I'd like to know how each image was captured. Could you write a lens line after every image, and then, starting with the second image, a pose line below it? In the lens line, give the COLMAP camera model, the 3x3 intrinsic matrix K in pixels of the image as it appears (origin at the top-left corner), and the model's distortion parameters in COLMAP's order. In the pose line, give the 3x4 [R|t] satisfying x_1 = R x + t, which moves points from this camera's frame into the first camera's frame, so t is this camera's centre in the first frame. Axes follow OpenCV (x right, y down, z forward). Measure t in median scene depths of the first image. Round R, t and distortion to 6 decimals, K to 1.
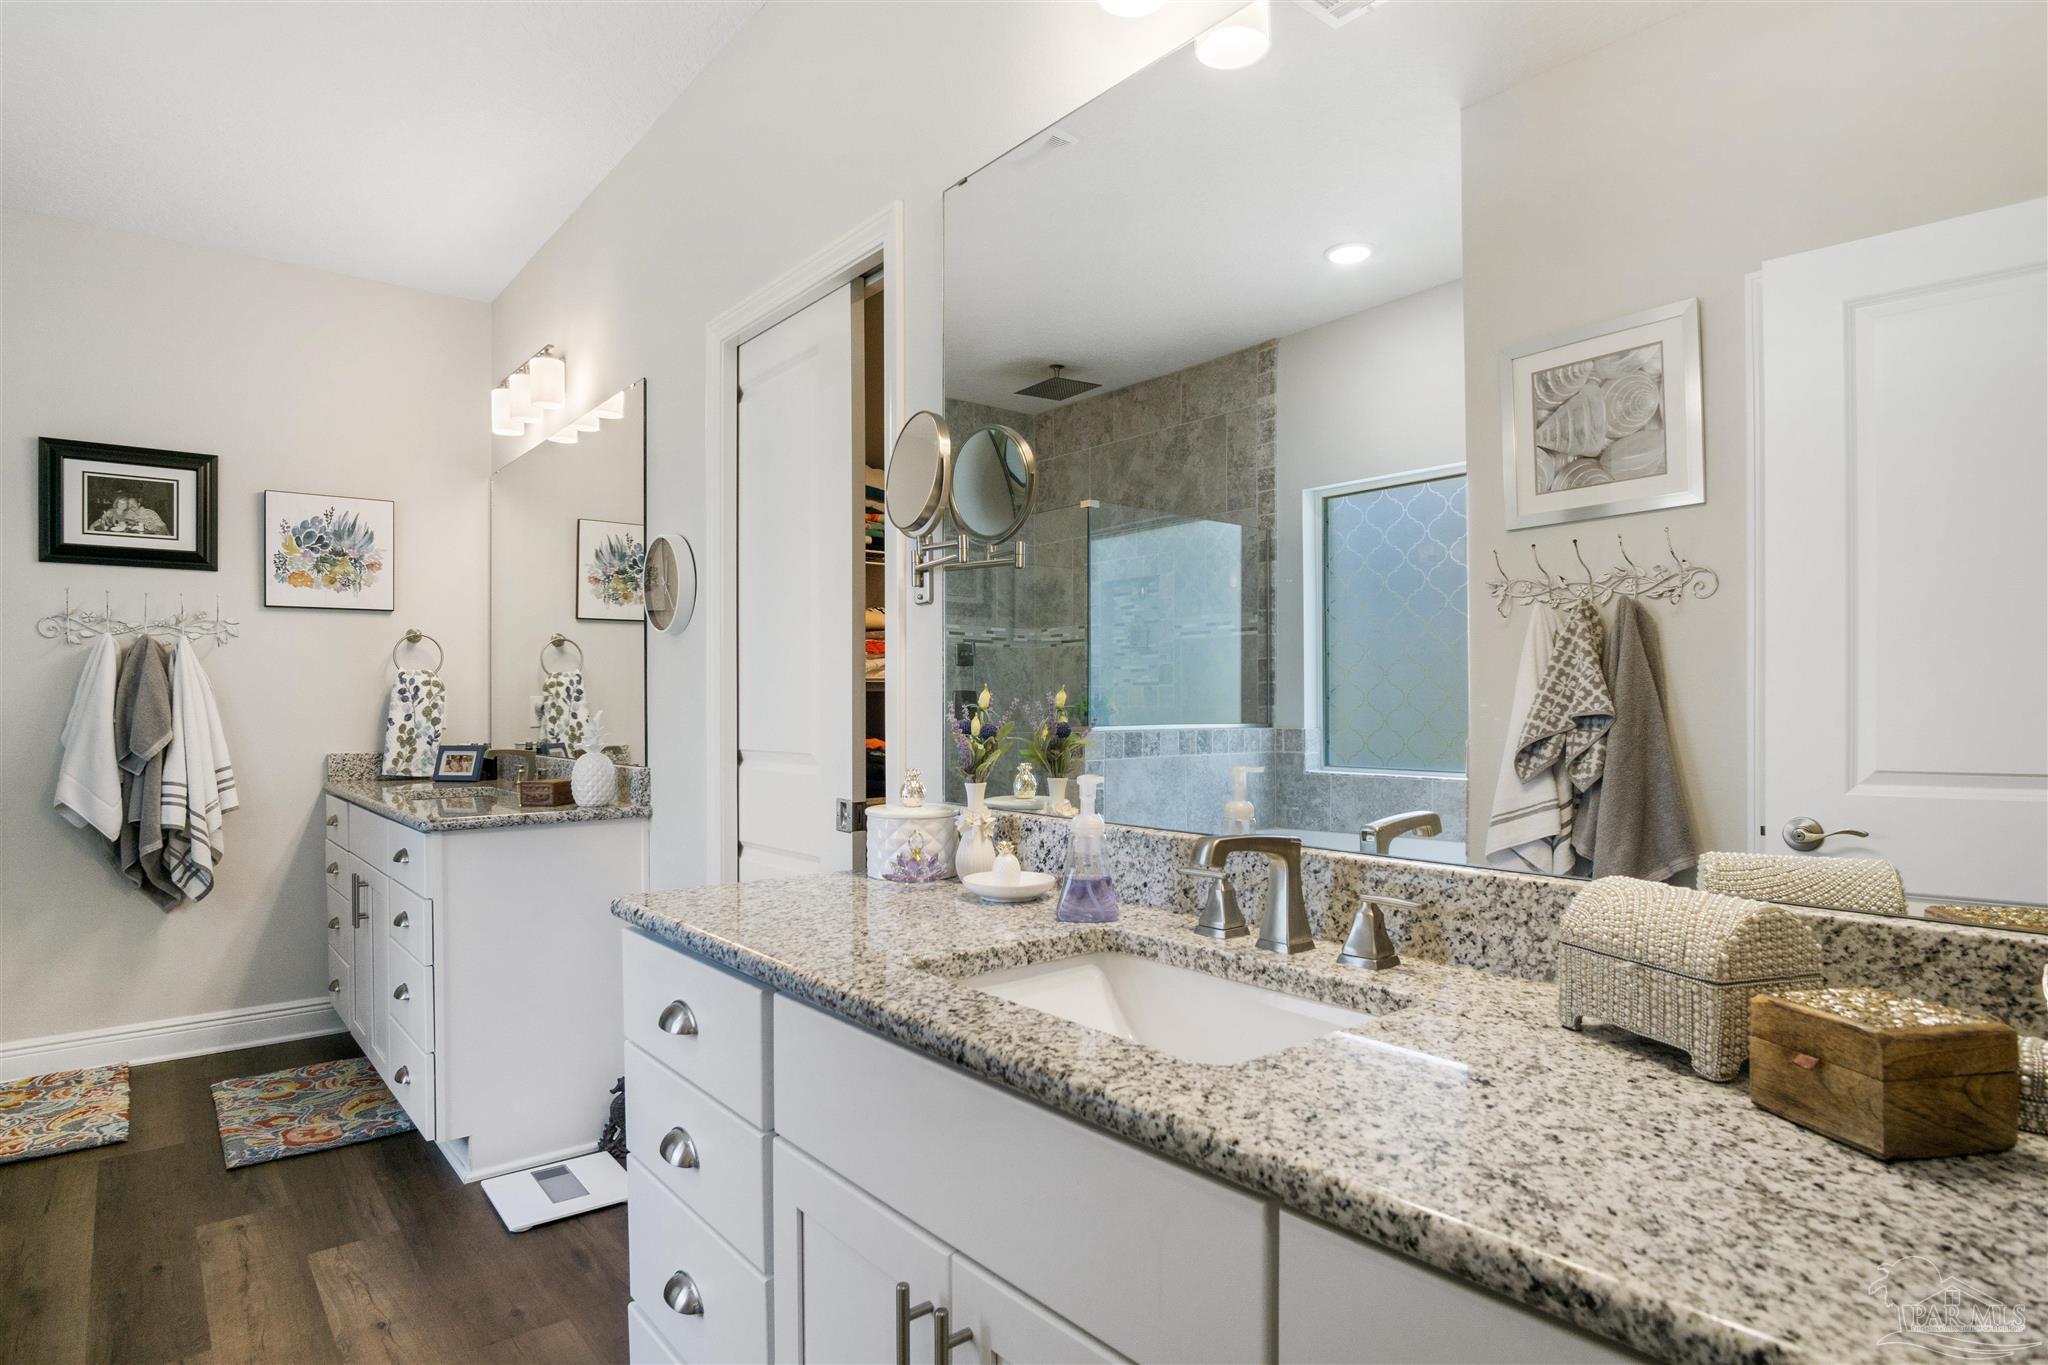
lens RADIAL K [[1115.8, 0, 1033.4], [0, 1115.8, 692.9], [0, 0, 1]] dist [-0.039280, 0.009948]
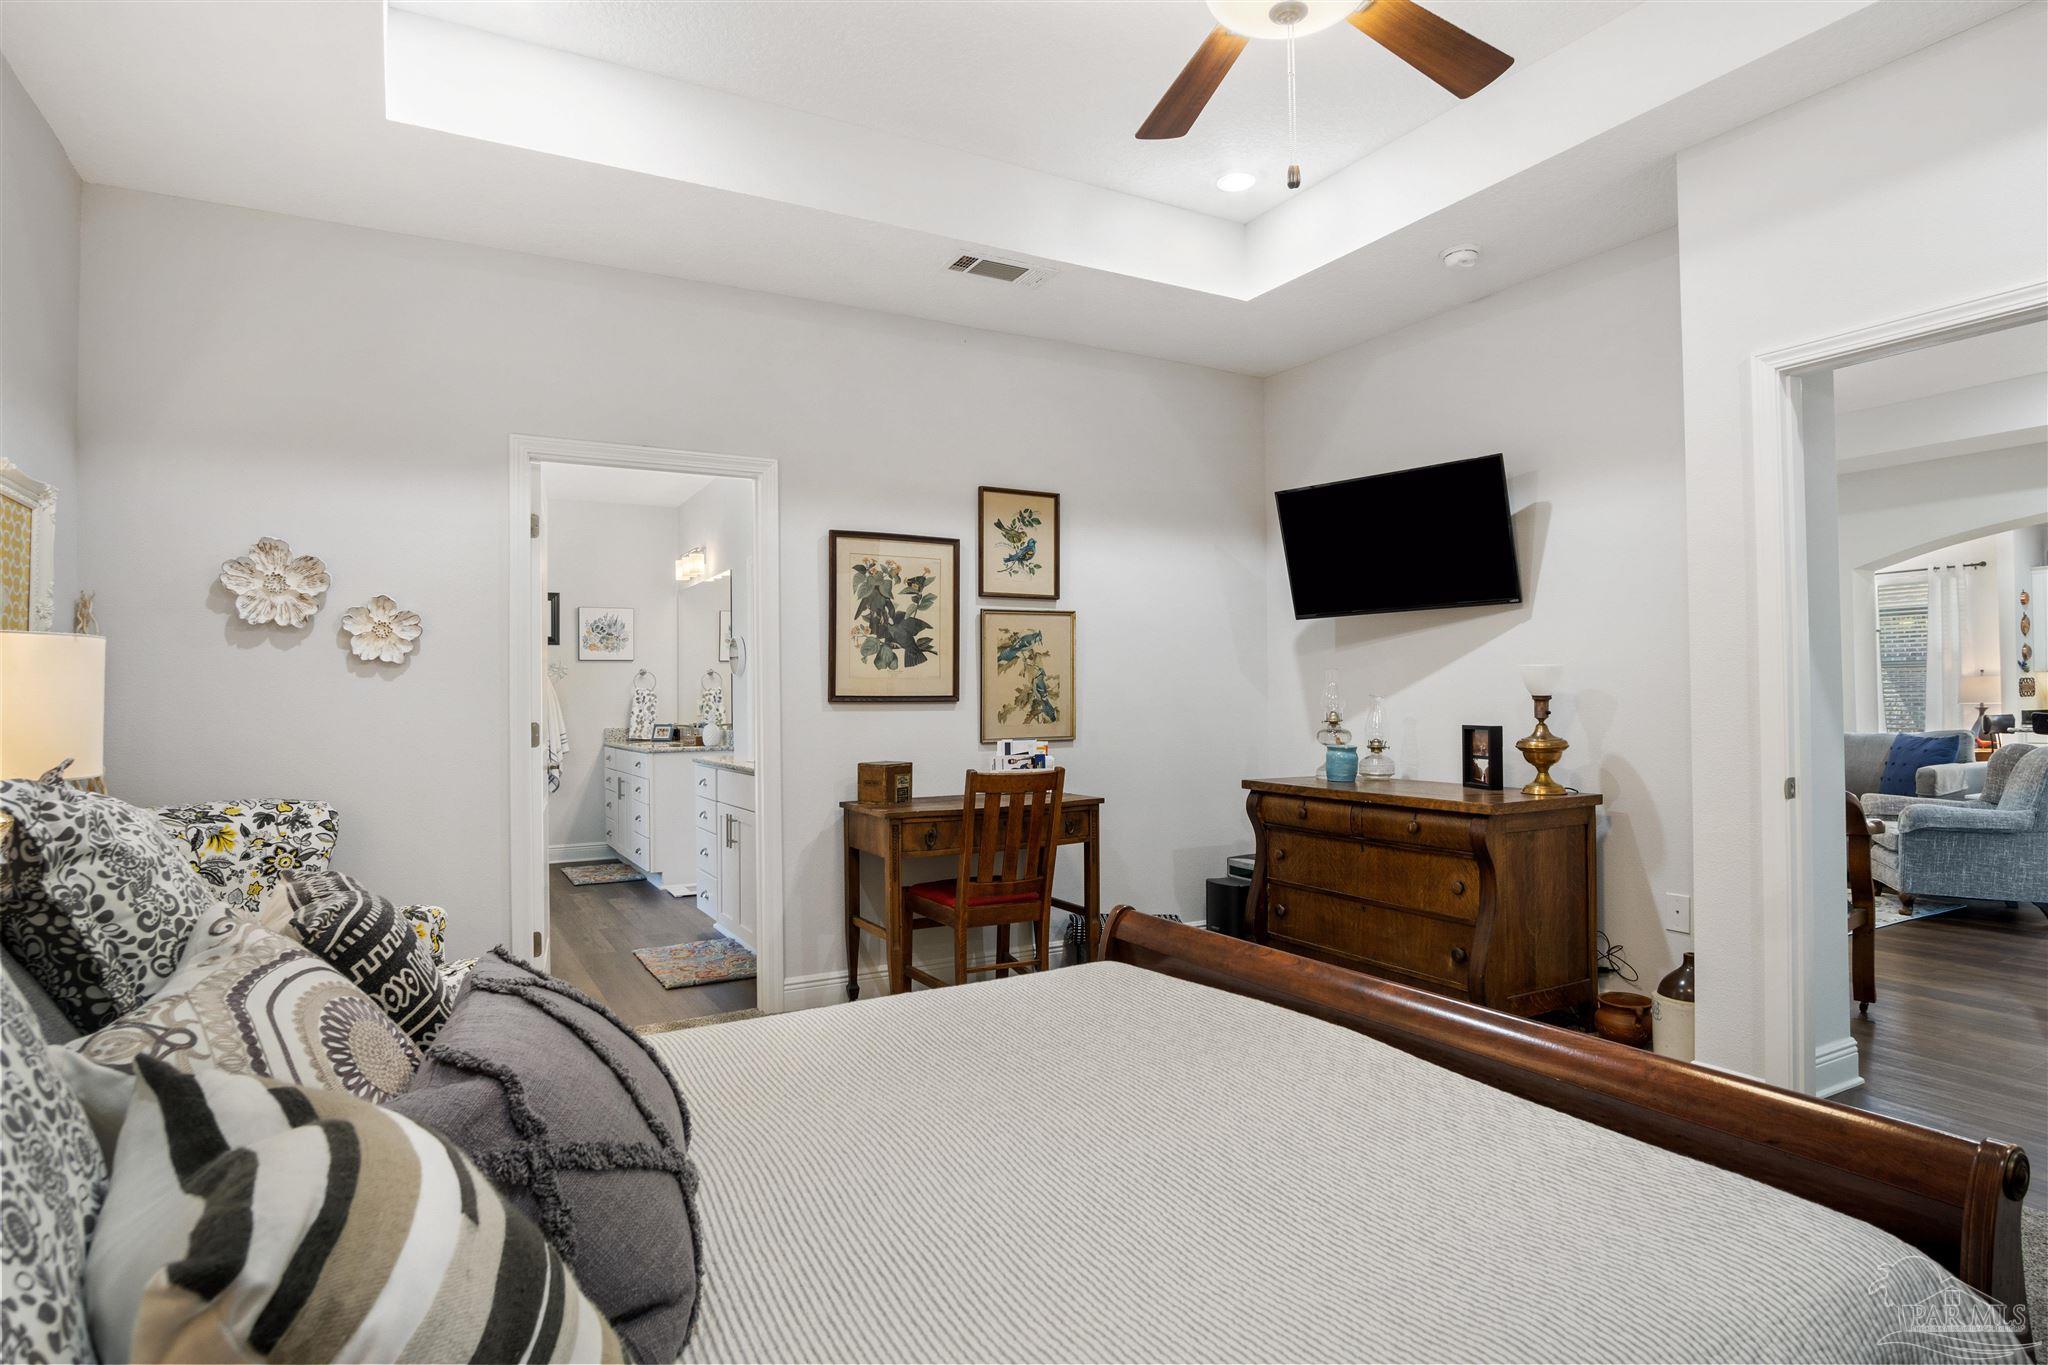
lens RADIAL K [[1077.0, 0, 1016.5], [0, 1077.0, 679.5], [0, 0, 1]] dist [-0.013575, 0.000172]
pose [[0.984165, -0.007531, -0.177095, 0.536388], [0.006052, 0.999942, -0.008890, -0.016139], [0.177152, 0.007677, 0.984154, -0.951831]]
